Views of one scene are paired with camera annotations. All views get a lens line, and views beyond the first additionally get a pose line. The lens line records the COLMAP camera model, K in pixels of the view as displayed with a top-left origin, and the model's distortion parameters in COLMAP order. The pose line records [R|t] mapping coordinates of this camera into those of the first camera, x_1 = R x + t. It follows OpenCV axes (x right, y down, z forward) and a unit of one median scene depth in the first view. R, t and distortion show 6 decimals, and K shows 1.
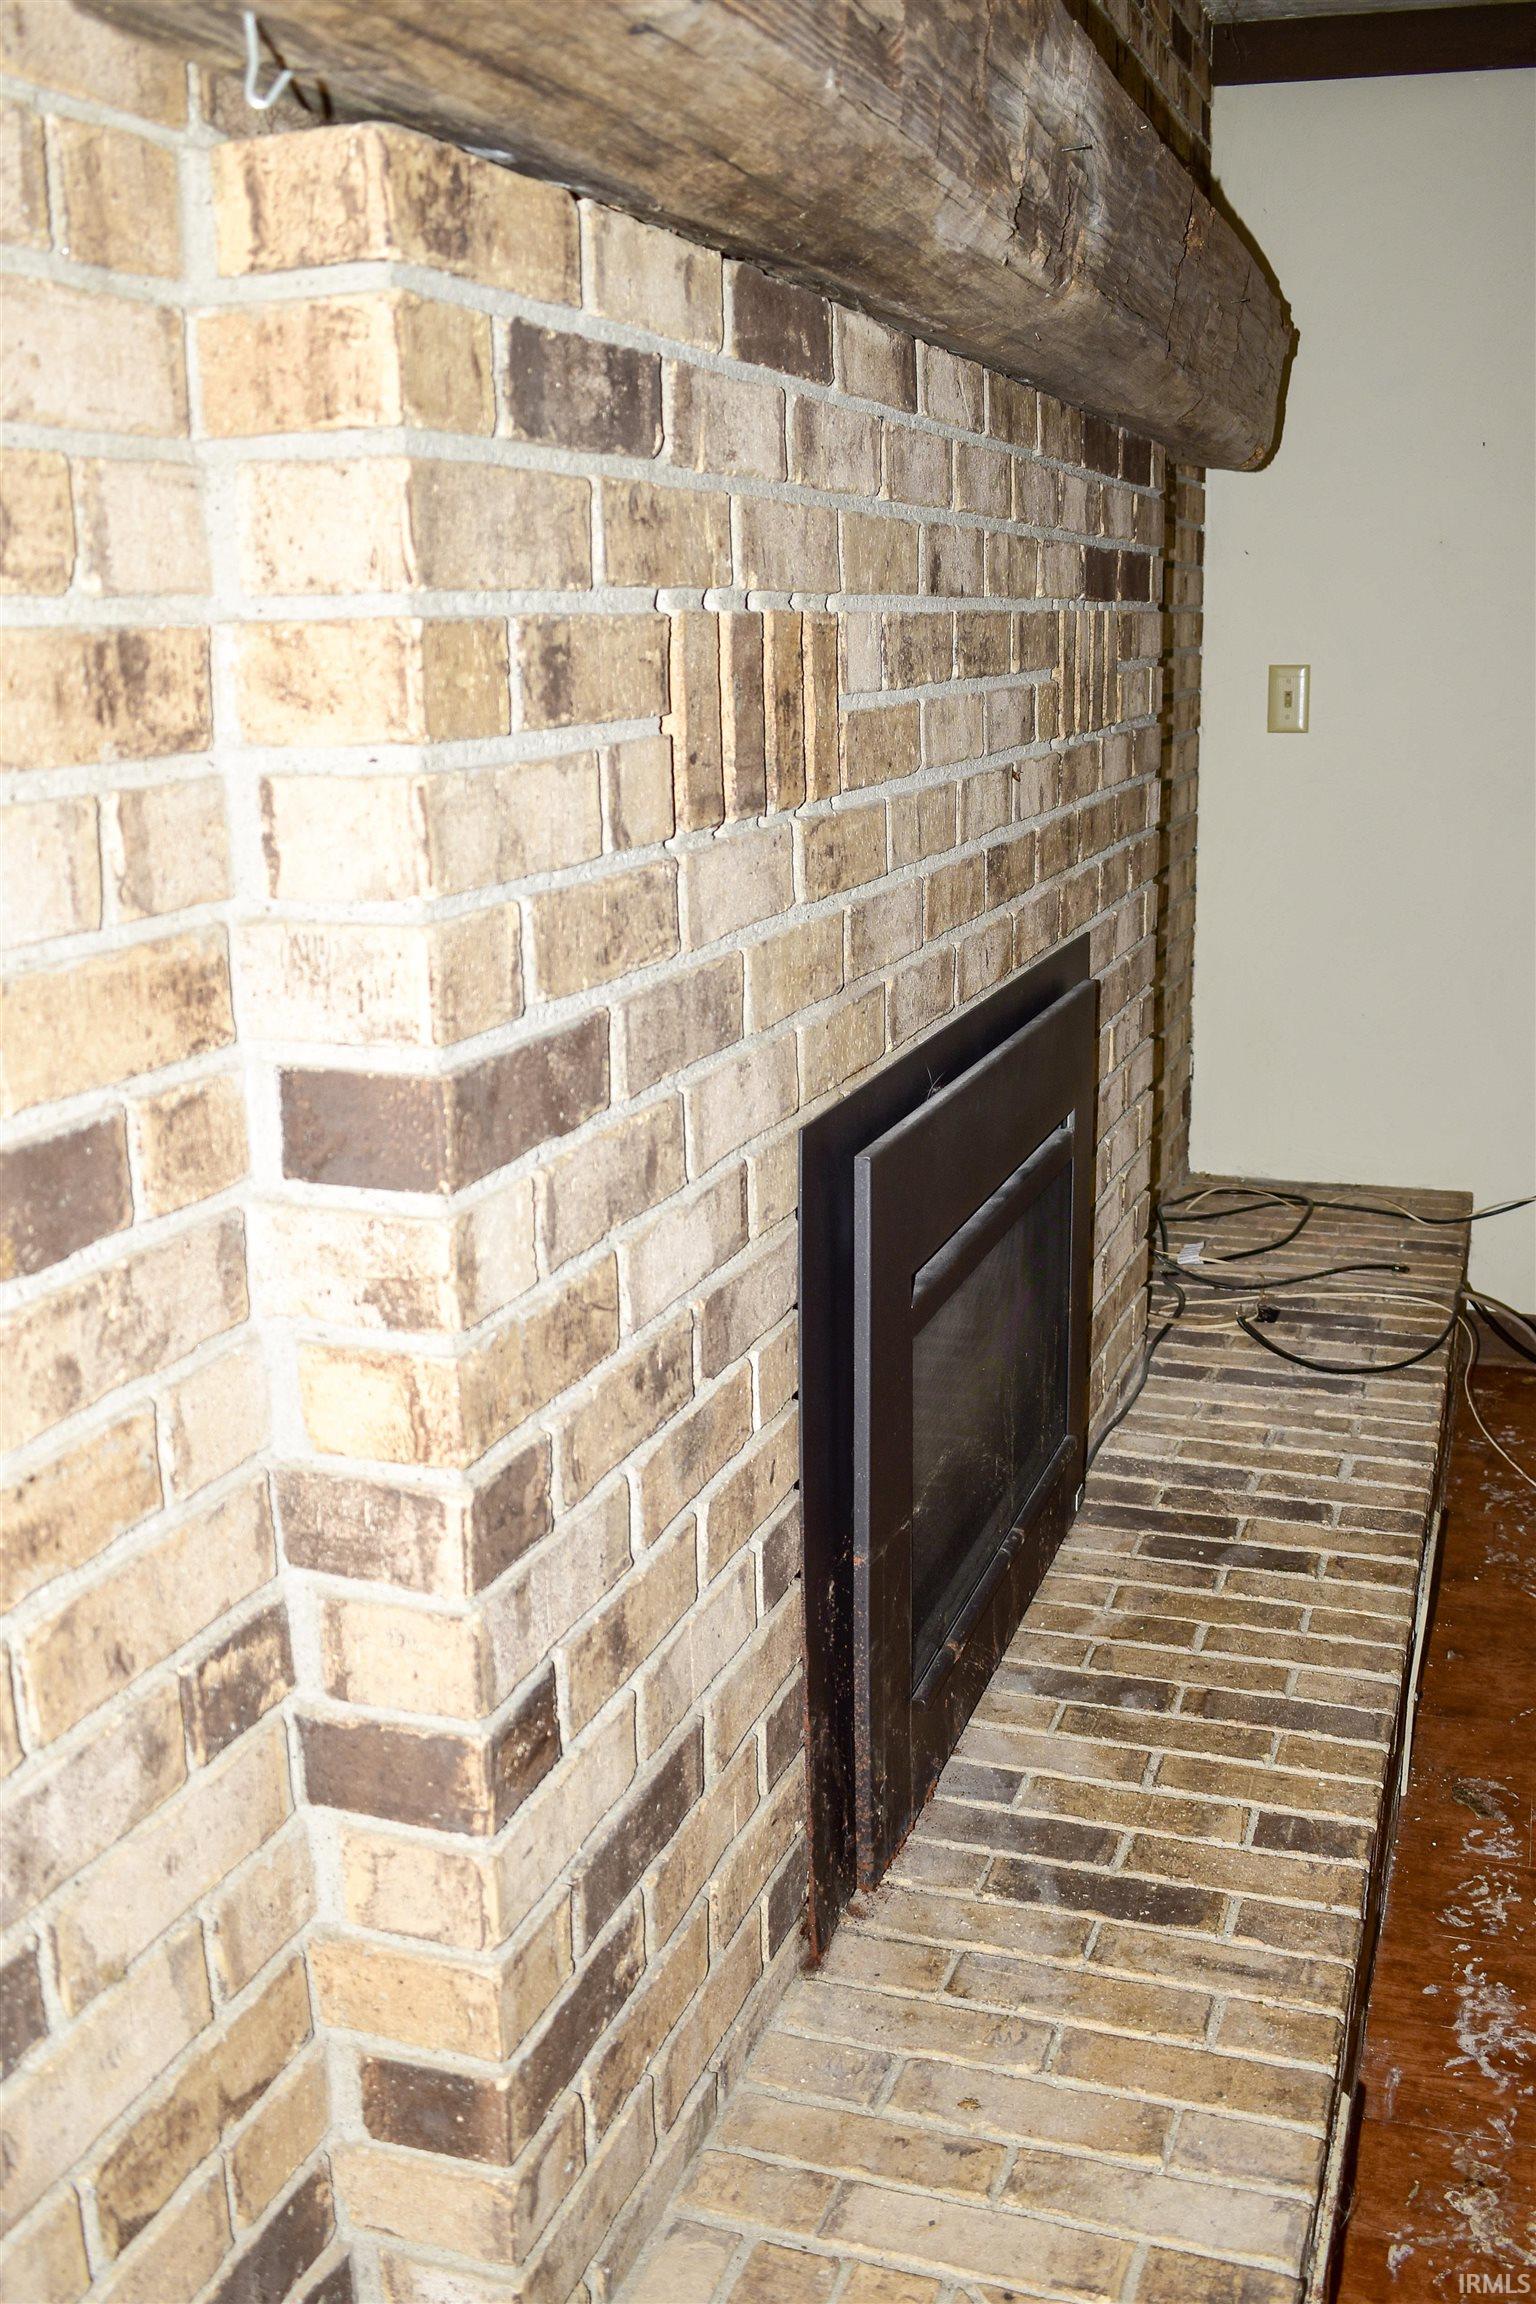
lens RADIAL K [[2069.6, 0, 769.1], [0, 2069.6, 1071.4], [0, 0, 1]] dist [-0.101476, 0.017871]
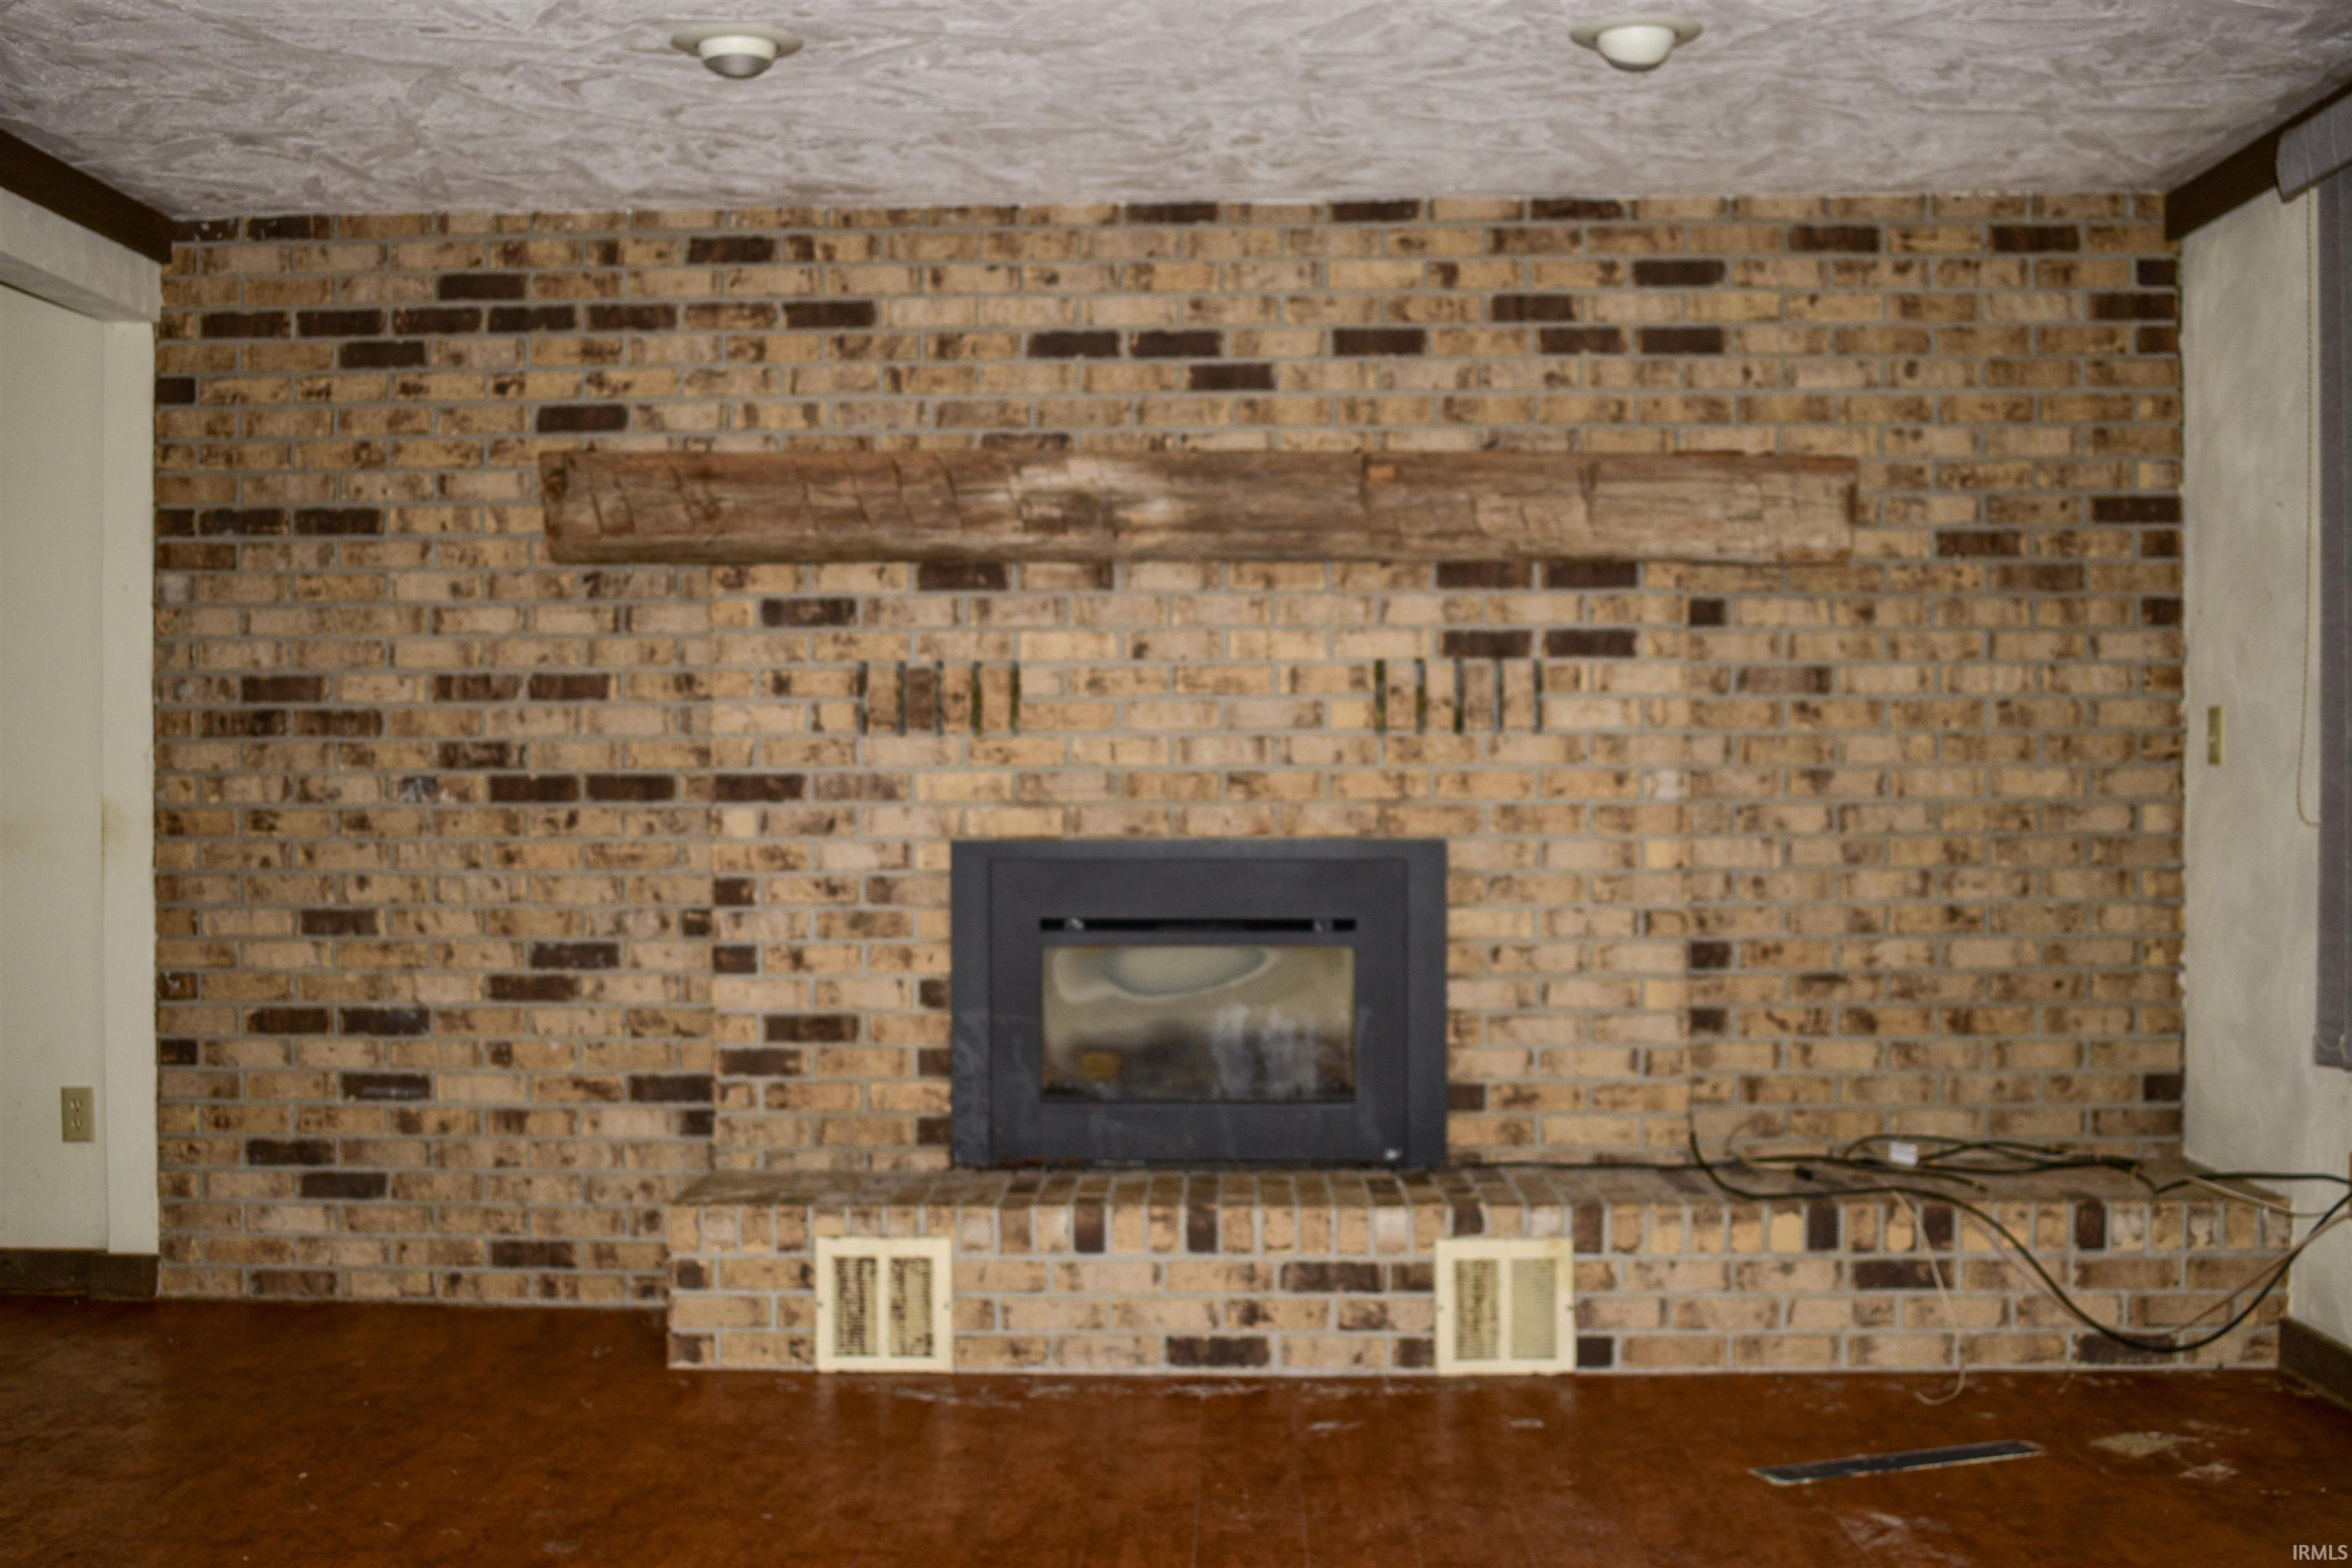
lens RADIAL K [[2393.0, 0, 1176.0], [0, 2393.0, 784.0], [0, 0, 1]] dist [-0.073808, 0.000270]
pose [[0.318754, 0.014648, -0.947724, 4.847859], [-0.195061, 0.979492, -0.050467, 0.085092], [0.927549, 0.200950, 0.315074, 0.335617]]
